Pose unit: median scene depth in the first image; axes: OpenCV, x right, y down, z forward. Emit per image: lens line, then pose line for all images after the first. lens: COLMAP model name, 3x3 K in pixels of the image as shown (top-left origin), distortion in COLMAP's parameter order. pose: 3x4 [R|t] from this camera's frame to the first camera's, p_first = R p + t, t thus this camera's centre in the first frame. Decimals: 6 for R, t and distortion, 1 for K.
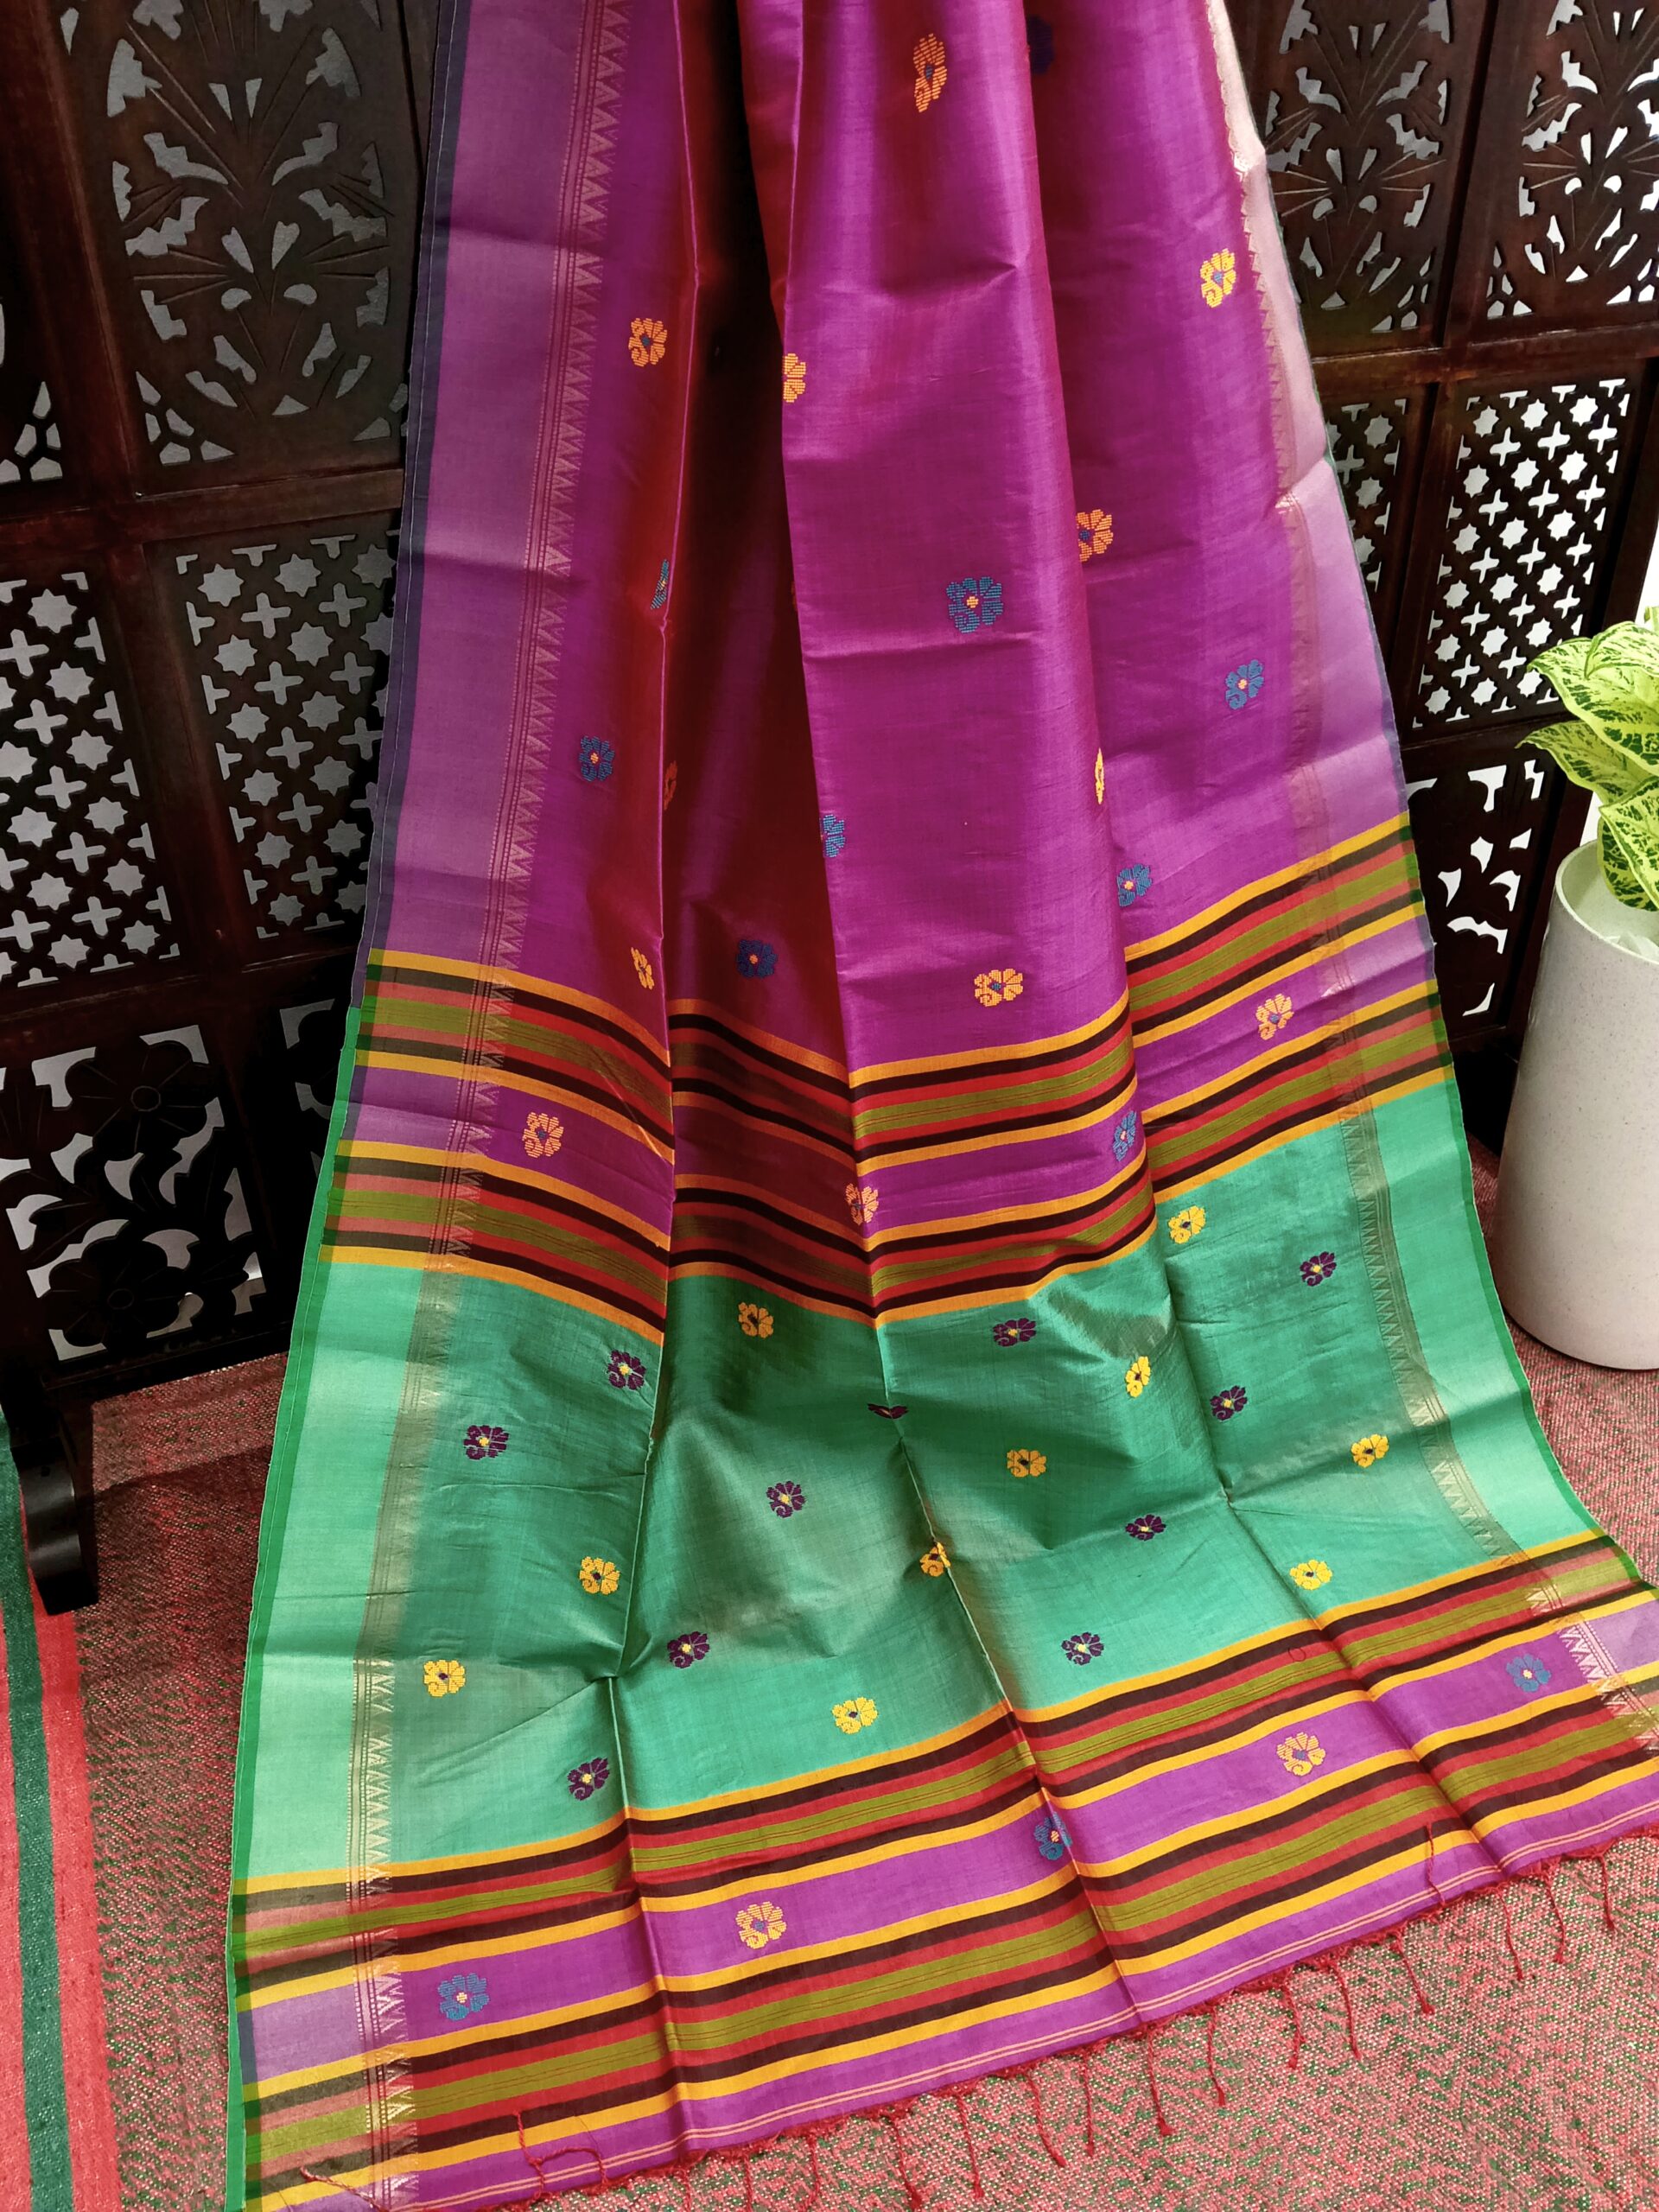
lens RADIAL K [[1783.0, 0, 814.5], [0, 1783.0, 1115.7], [0, 0, 1]] dist [-0.016326, -0.039212]
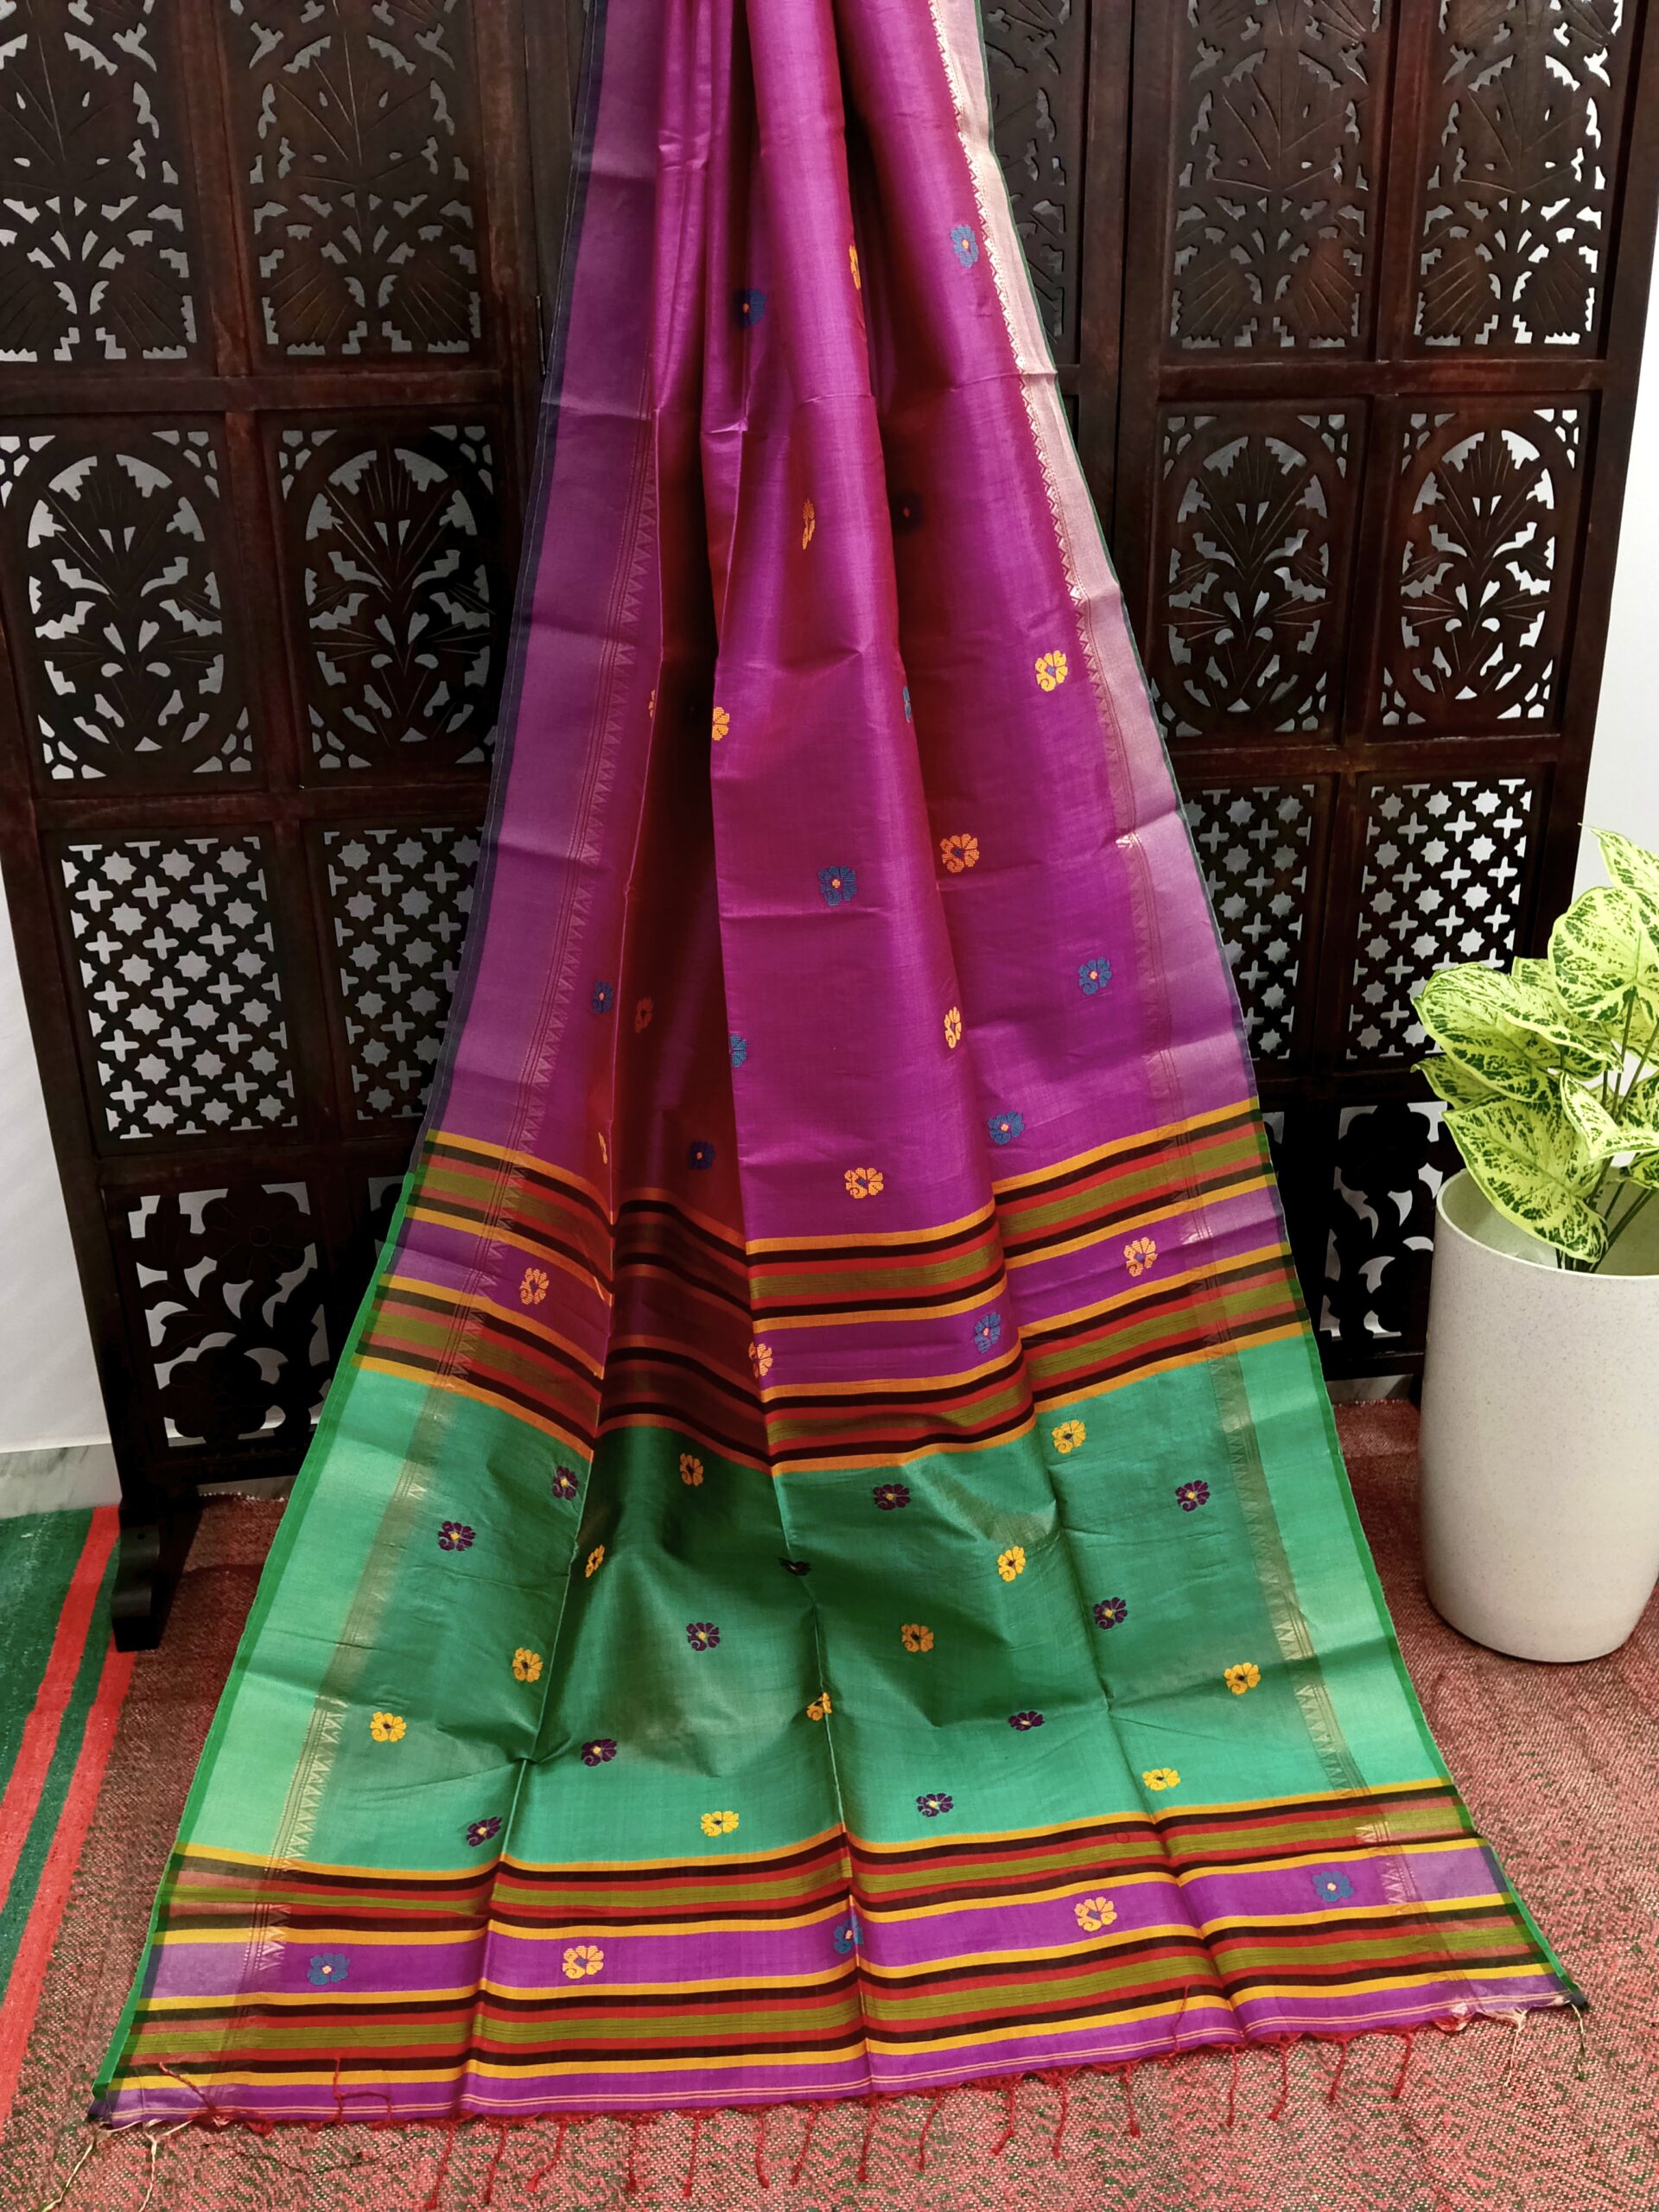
lens RADIAL K [[1783.0, 0, 810.3], [0, 1783.0, 1107.2], [0, 0, 1]] dist [-0.016326, -0.039212]
pose [[0.976384, 0.082481, -0.199678, 0.288872], [-0.127008, 0.966812, -0.221684, 0.146310], [0.174766, 0.241809, 0.954455, -0.210195]]
